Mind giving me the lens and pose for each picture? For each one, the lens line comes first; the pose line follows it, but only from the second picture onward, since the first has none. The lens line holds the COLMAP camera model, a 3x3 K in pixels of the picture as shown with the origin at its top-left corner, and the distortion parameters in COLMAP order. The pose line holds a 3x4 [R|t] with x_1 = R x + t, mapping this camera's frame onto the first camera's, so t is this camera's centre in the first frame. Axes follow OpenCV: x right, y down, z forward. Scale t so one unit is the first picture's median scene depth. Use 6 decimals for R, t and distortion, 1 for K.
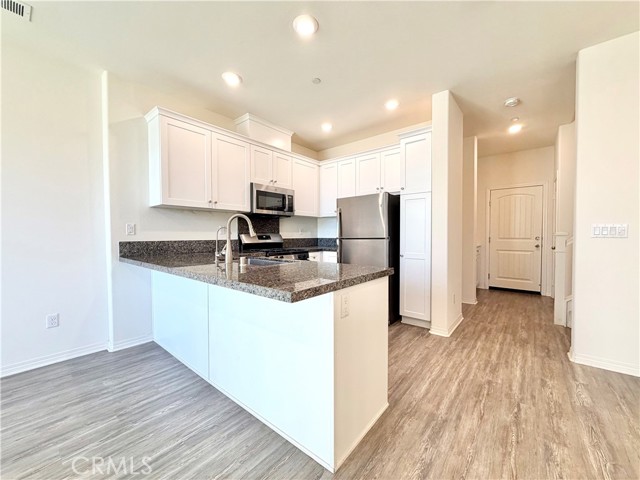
lens RADIAL K [[255.6, 0, 319.4], [0, 255.6, 240.5], [0, 0, 1]] dist [0.001889, -0.000277]
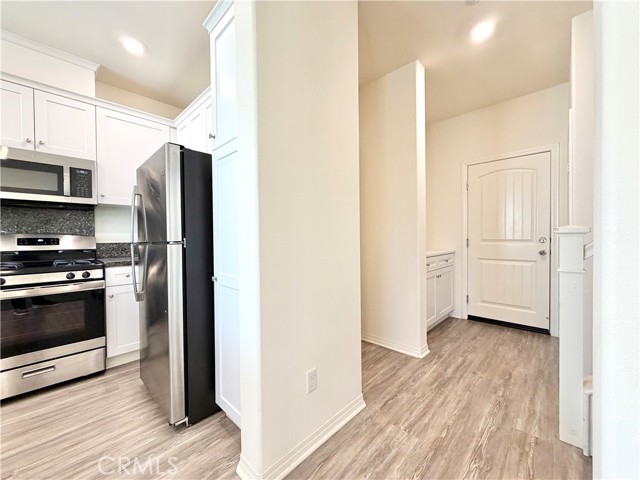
lens RADIAL K [[255.6, 0, 317.1], [0, 255.6, 238.3], [0, 0, 1]] dist [0.001889, -0.000277]
pose [[0.997438, -0.003018, -0.071474, 0.537883], [0.002553, 0.999975, -0.006605, -0.015392], [0.071492, 0.006406, 0.997421, 0.531115]]
